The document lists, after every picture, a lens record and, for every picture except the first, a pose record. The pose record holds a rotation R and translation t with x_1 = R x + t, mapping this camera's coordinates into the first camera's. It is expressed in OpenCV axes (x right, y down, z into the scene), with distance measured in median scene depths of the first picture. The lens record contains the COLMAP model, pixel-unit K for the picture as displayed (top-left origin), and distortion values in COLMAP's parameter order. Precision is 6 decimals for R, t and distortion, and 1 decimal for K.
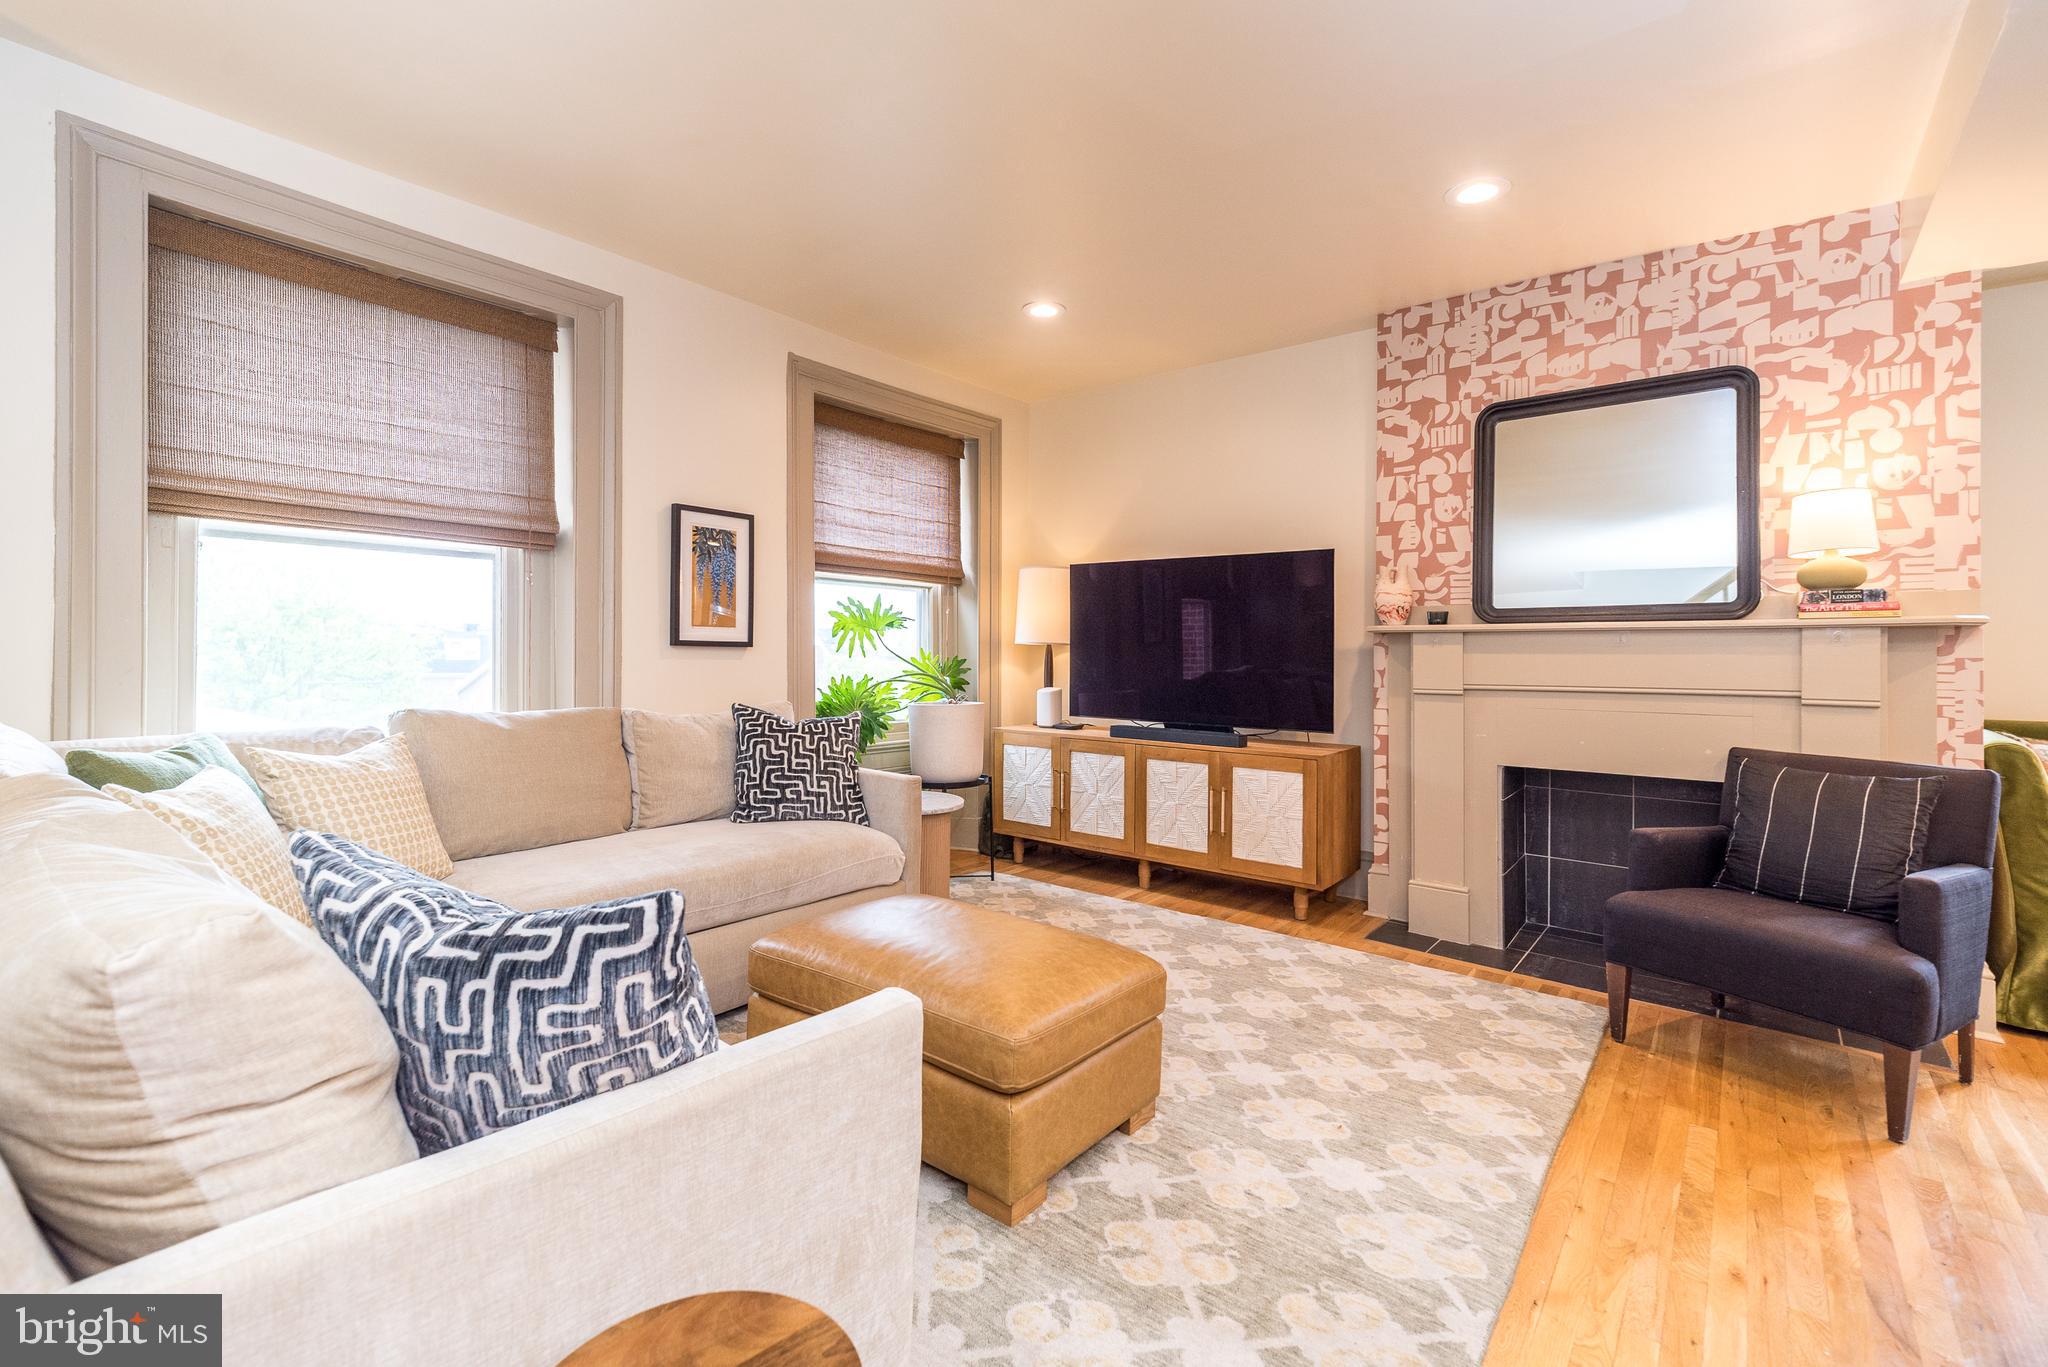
lens RADIAL K [[901.3, 0, 1027.8], [0, 901.3, 653.3], [0, 0, 1]] dist [0.001973, 0.000303]
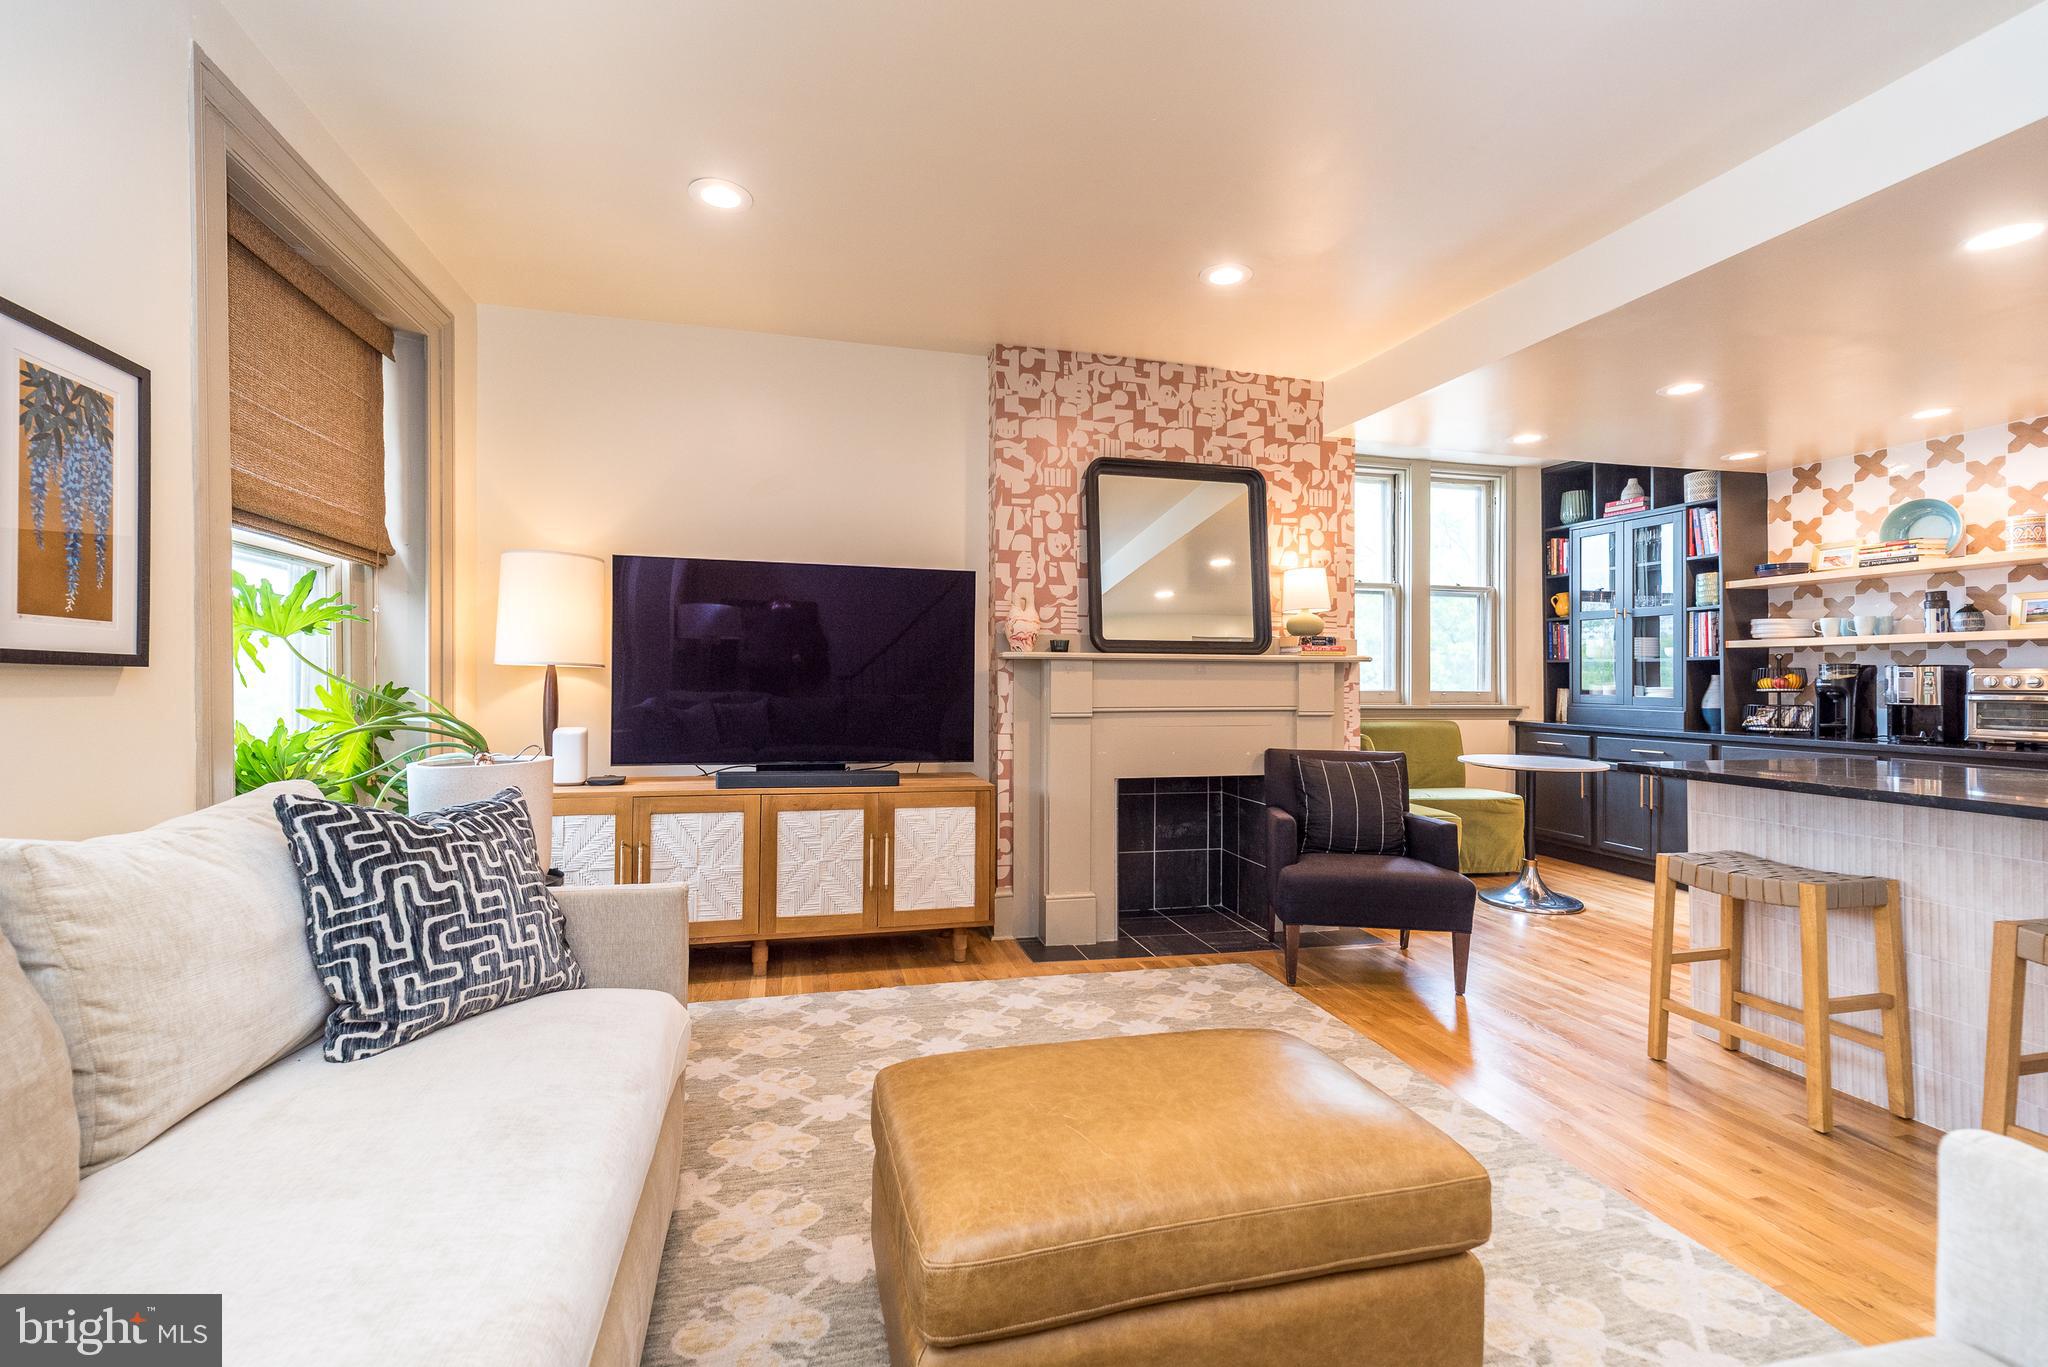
lens RADIAL K [[886.8, 0, 1031.6], [0, 886.8, 673.7], [0, 0, 1]] dist [-0.003057, -0.000013]
pose [[0.591412, 0.003702, 0.806361, -0.424794], [-0.002967, 0.999993, -0.002415, -0.003800], [-0.806364, -0.000964, 0.591418, 0.414718]]
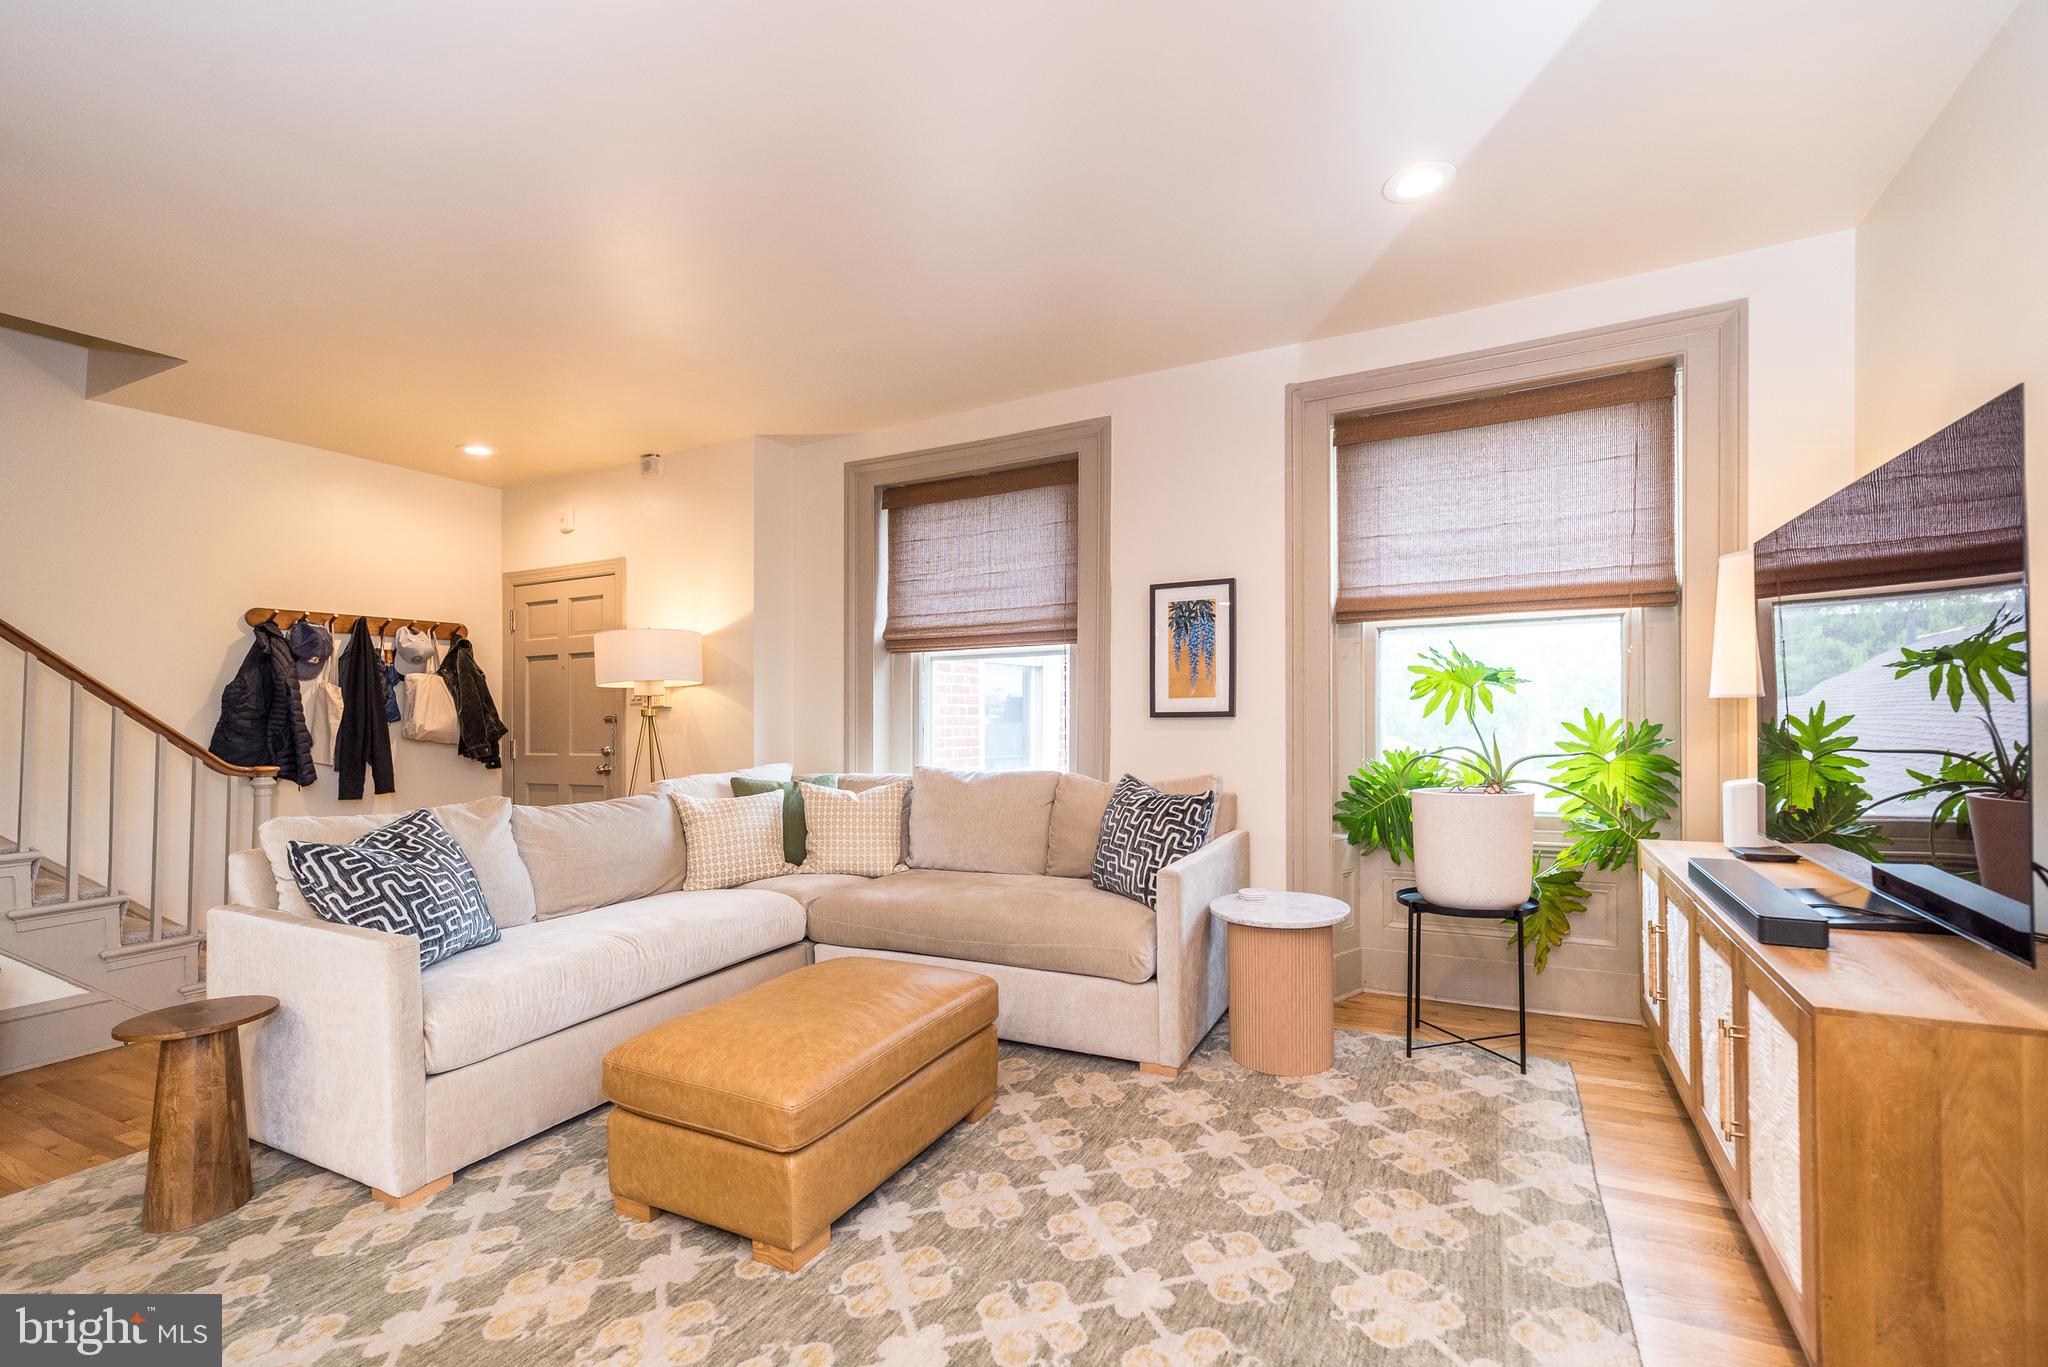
lens RADIAL K [[895.3, 0, 1024.2], [0, 895.3, 708.4], [0, 0, 1]] dist [0.008575, -0.000300]
pose [[0.191549, -0.021532, -0.981247, 0.619766], [0.020311, 0.999632, -0.017970, -0.003216], [0.981273, -0.016488, 0.191916, 0.639190]]
